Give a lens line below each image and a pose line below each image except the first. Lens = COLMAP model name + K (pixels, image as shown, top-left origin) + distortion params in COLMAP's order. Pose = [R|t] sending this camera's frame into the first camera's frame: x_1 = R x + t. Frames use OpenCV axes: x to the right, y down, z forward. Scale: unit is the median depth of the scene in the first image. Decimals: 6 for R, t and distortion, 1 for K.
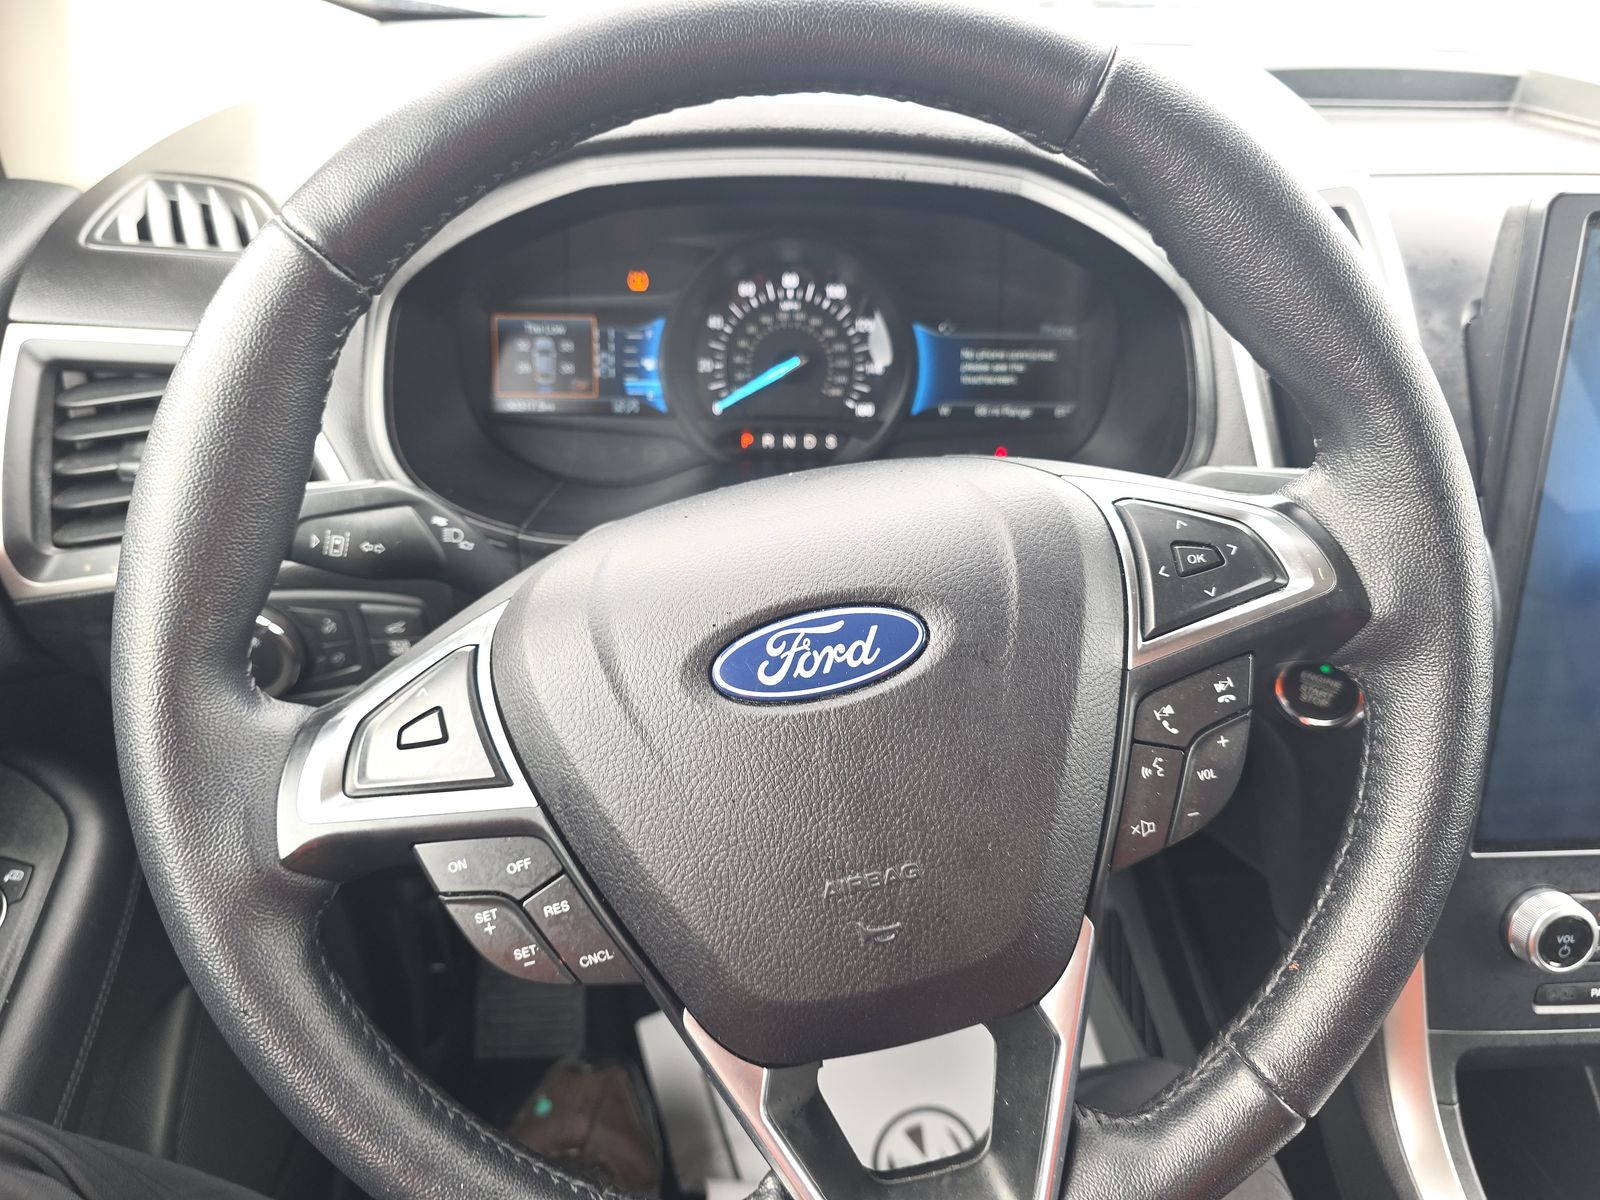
lens RADIAL K [[1110.1, 0, 807.3], [0, 1110.1, 613.9], [0, 0, 1]] dist [0.056041, -0.047045]
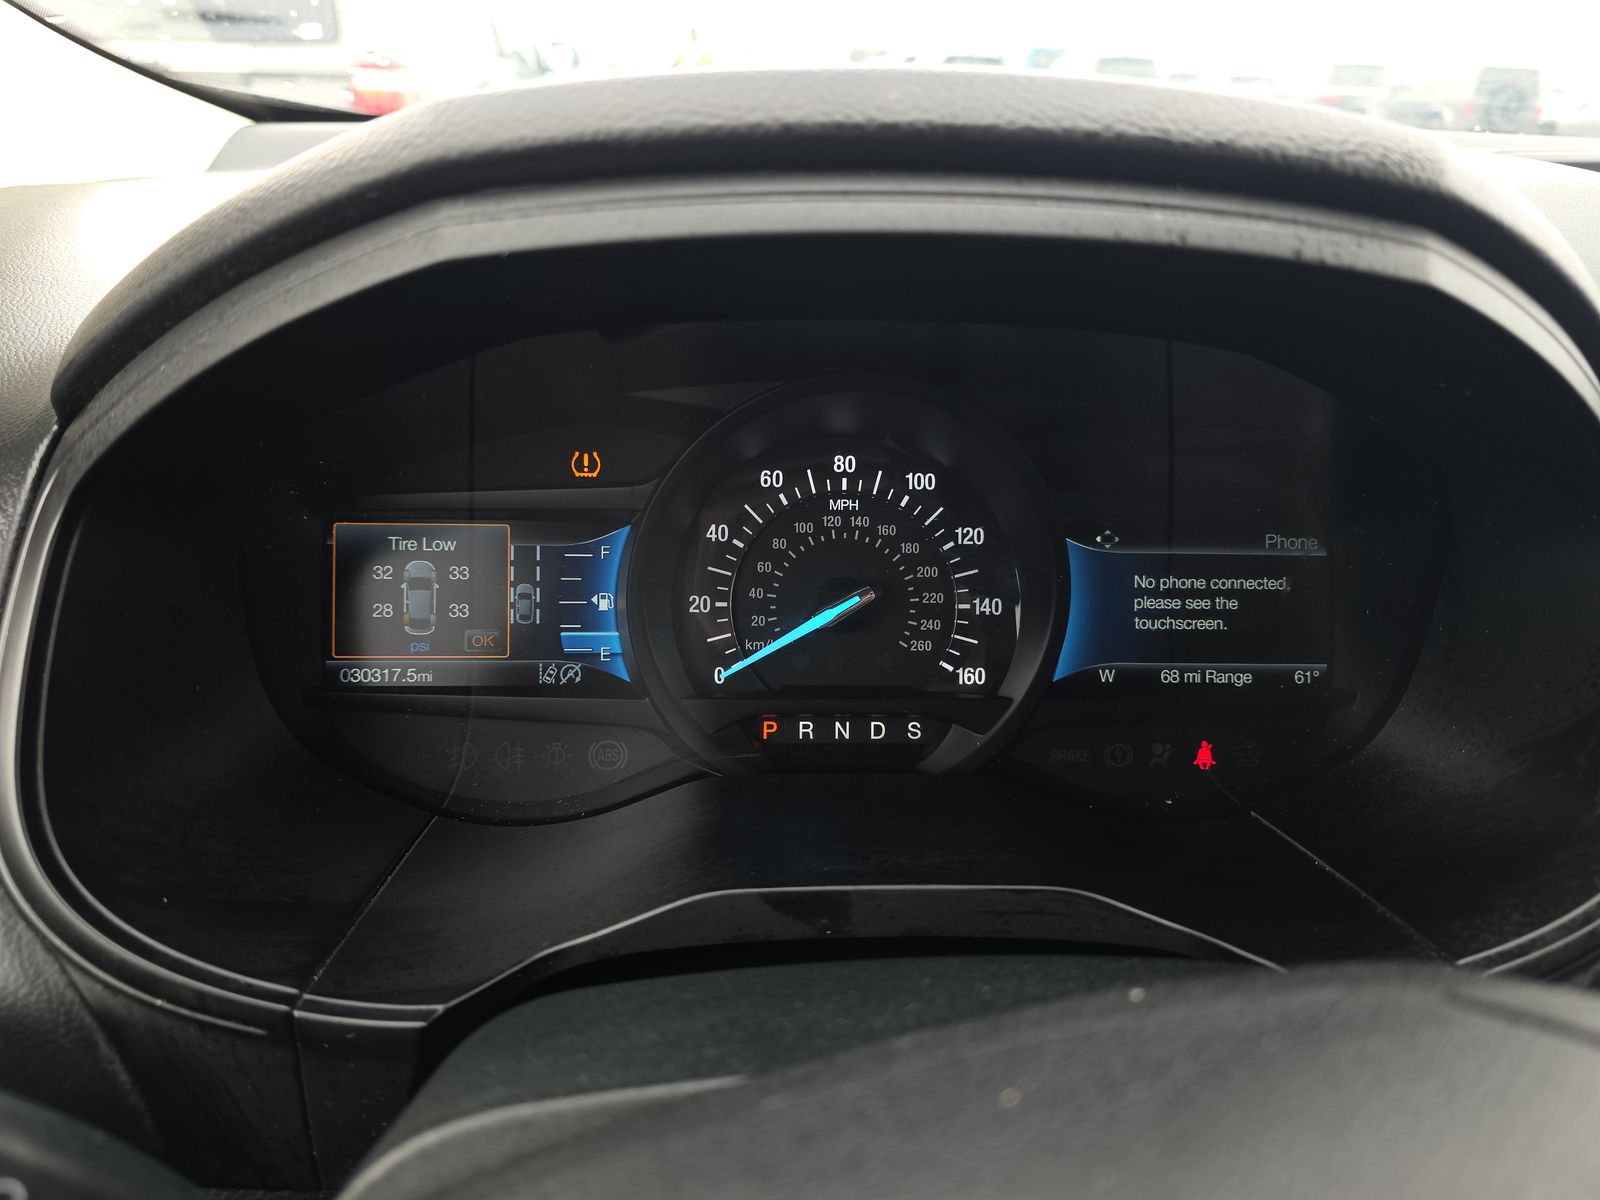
lens RADIAL K [[1110.1, 0, 792.8], [0, 1110.1, 599.2], [0, 0, 1]] dist [0.056041, -0.047045]
pose [[0.999967, -0.002222, 0.007839, -0.047229], [0.003450, 0.987064, -0.160290, -0.132187], [-0.007381, 0.160312, 0.987039, 0.426416]]
